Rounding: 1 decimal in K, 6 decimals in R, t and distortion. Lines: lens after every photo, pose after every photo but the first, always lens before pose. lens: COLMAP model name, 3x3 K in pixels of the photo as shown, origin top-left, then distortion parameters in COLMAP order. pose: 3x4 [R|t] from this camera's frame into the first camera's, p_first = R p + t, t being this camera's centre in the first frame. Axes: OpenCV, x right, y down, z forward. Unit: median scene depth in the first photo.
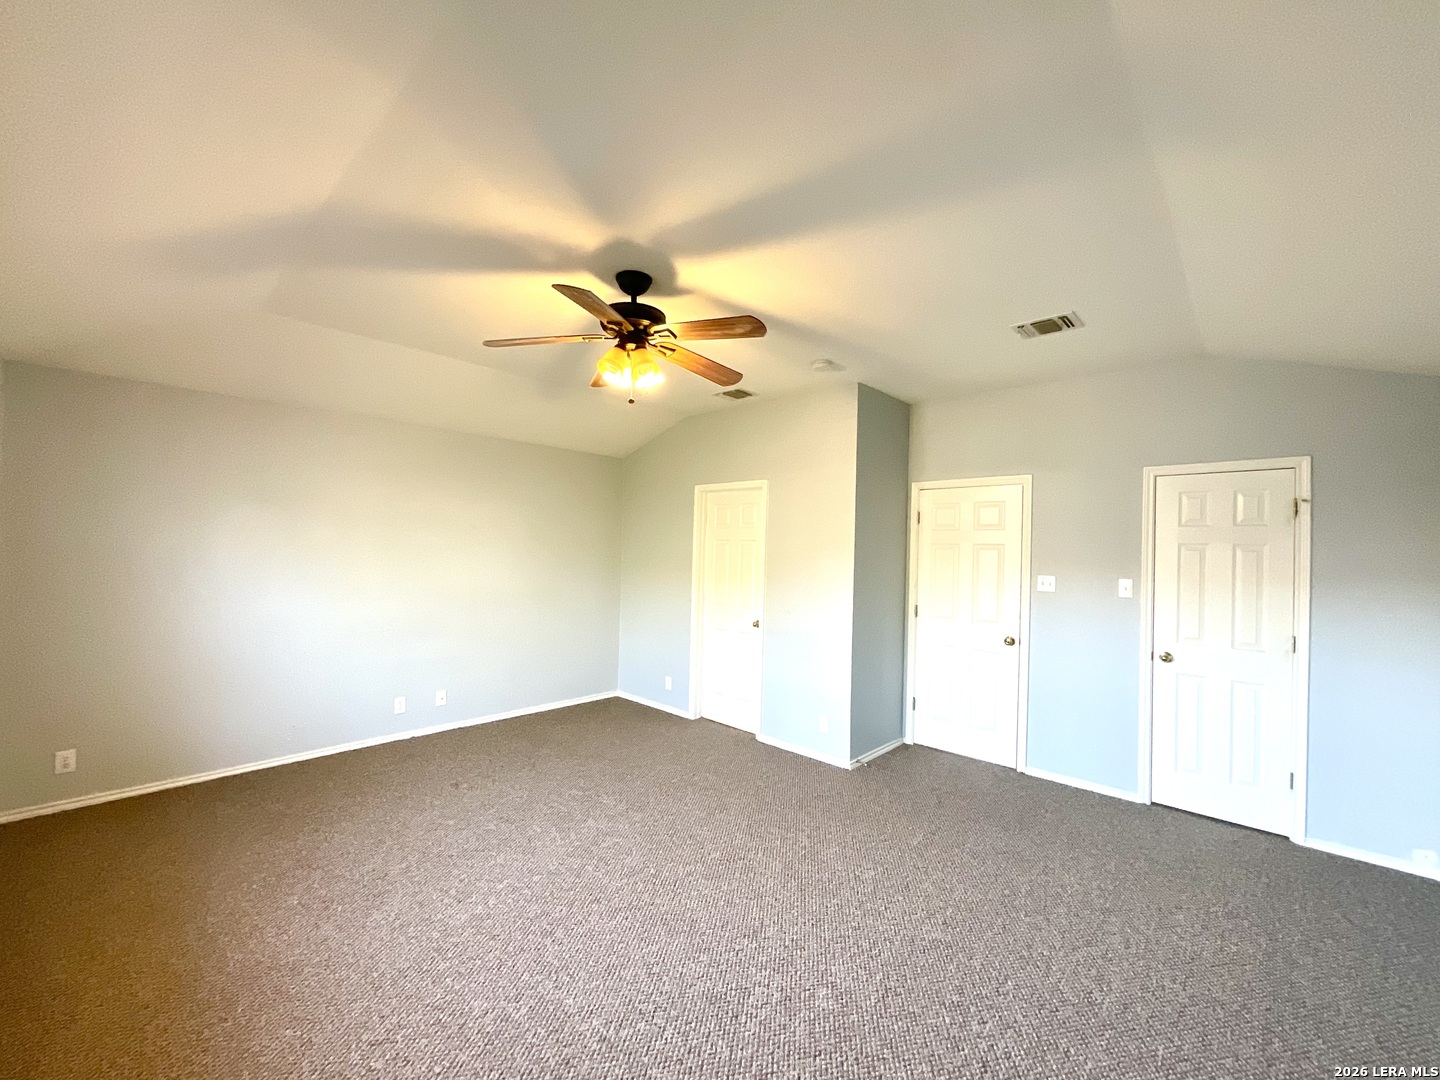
lens RADIAL K [[579.3, 0, 719.9], [0, 579.3, 543.2], [0, 0, 1]] dist [0.000812, 0.000716]
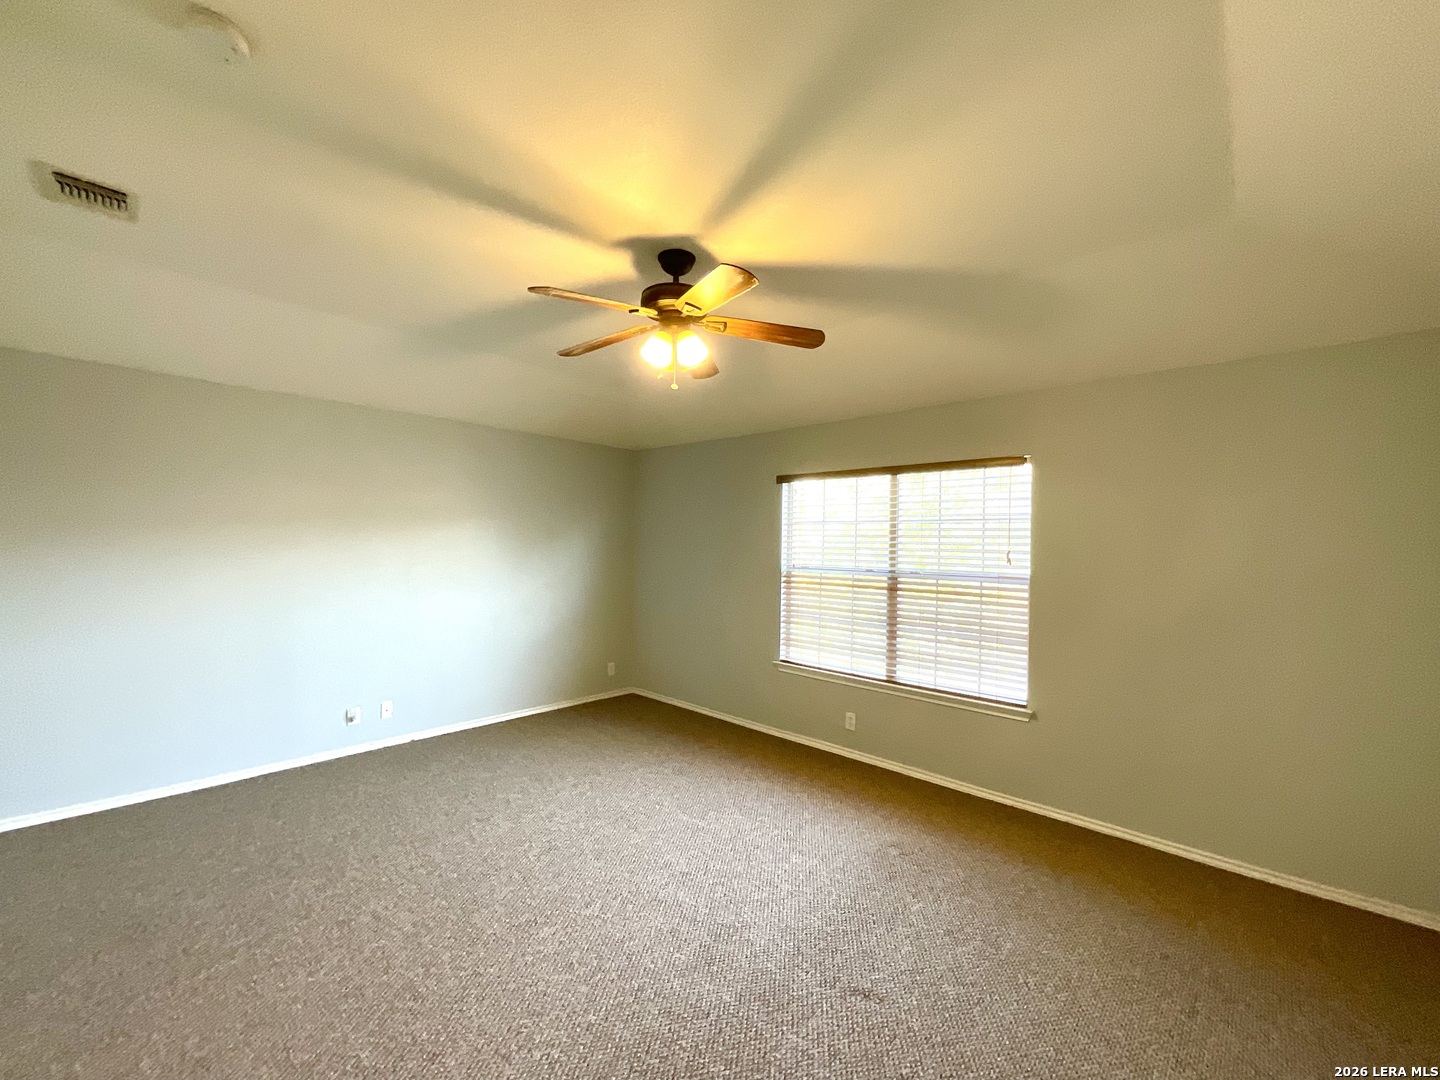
lens RADIAL K [[579.3, 0, 719.9], [0, 579.3, 543.2], [0, 0, 1]] dist [0.000812, 0.000716]
pose [[-0.999119, -0.040750, -0.010064, -0.166258], [-0.040534, 0.998961, -0.020812, 0.024129], [0.010902, -0.020386, -0.999733, 1.422302]]
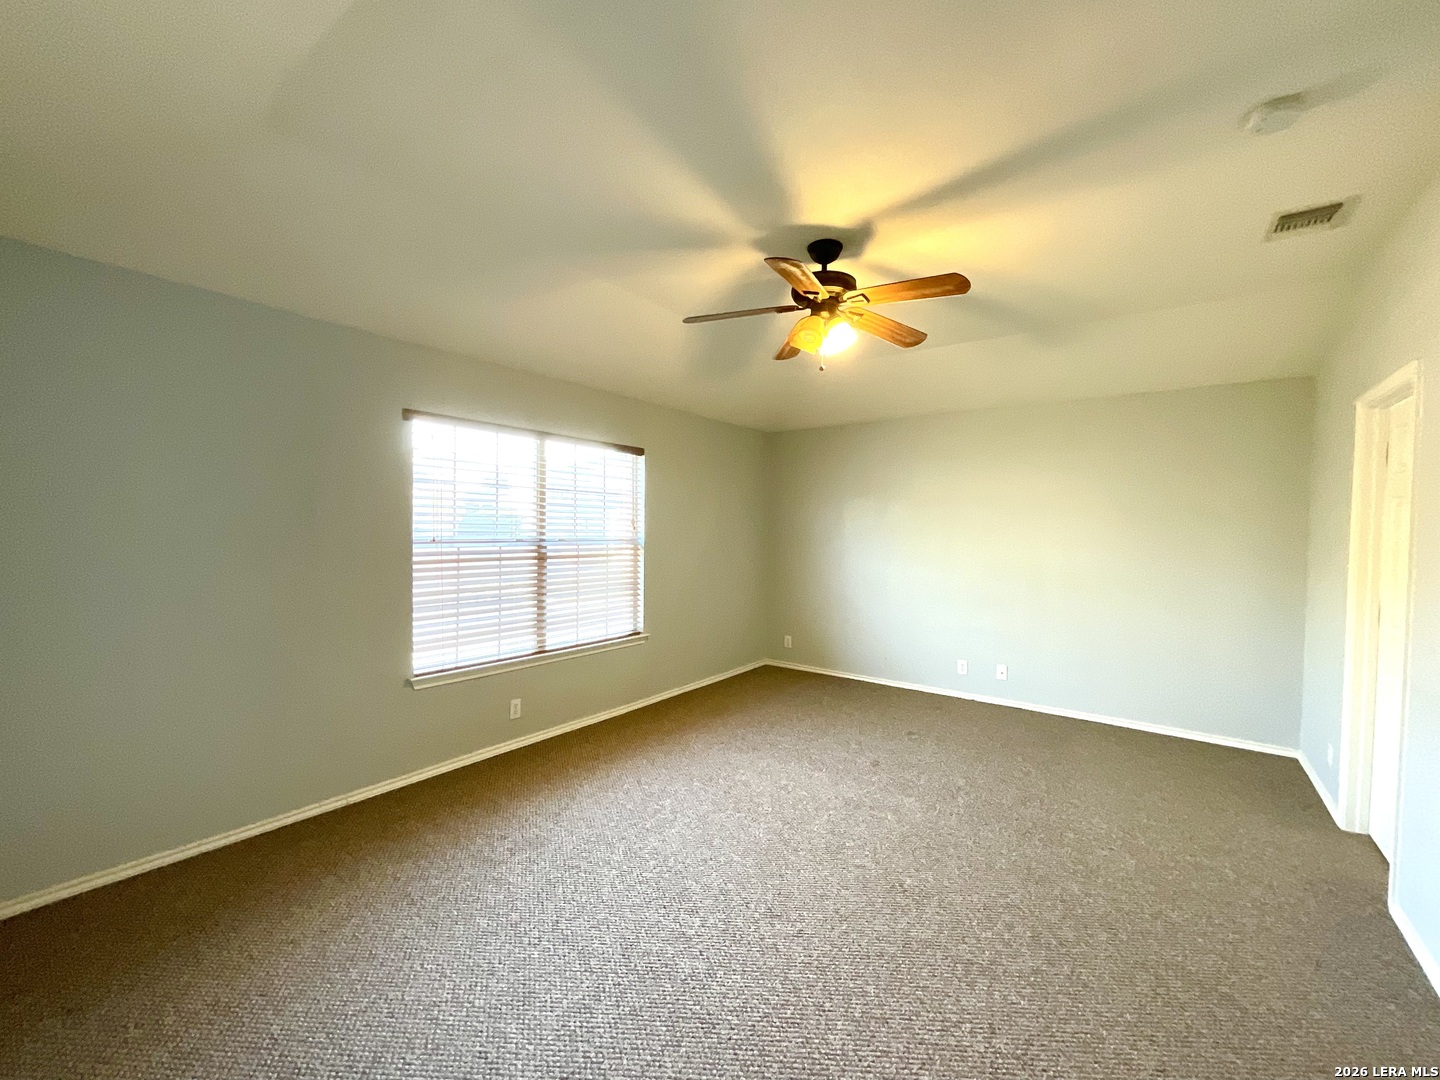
lens RADIAL K [[579.3, 0, 719.9], [0, 579.3, 543.2], [0, 0, 1]] dist [0.000812, 0.000716]
pose [[0.115225, 0.005596, -0.993324, 0.617971], [0.002658, 0.999979, 0.005942, 0.042213], [0.993336, -0.003324, 0.115207, 0.509293]]
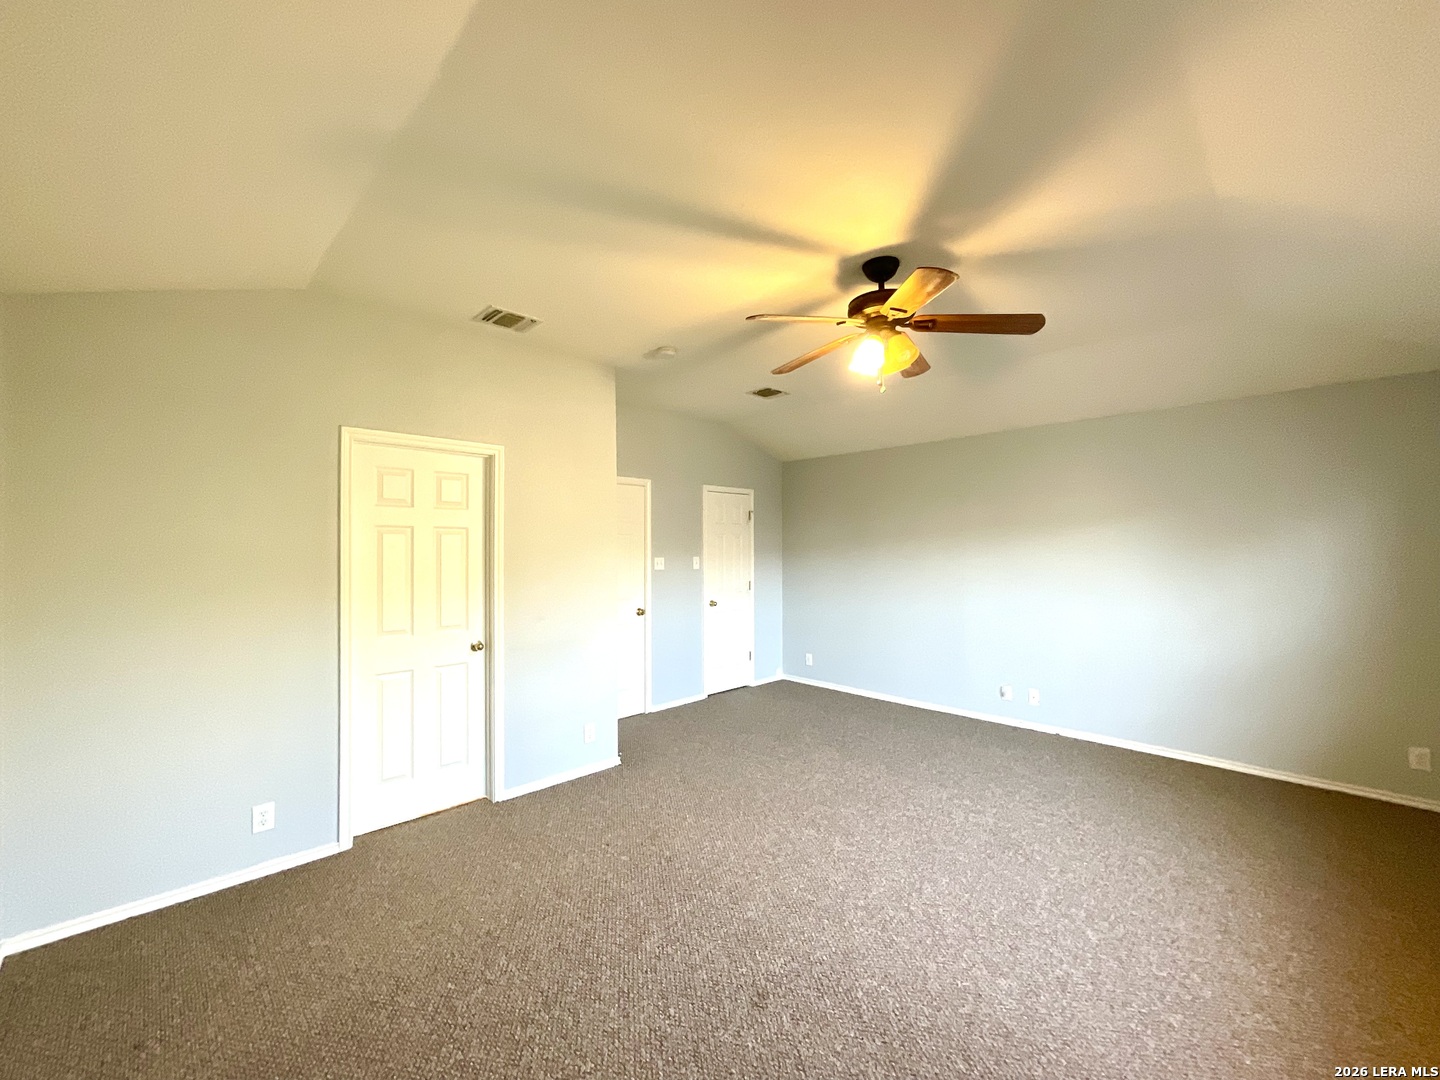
lens RADIAL K [[579.3, 0, 719.9], [0, 579.3, 543.2], [0, 0, 1]] dist [0.000812, 0.000716]
pose [[0.039189, -0.015581, 0.999110, -0.837235], [-0.005782, 0.999858, 0.015820, 0.001588], [-0.999215, -0.006397, 0.039094, 0.898893]]
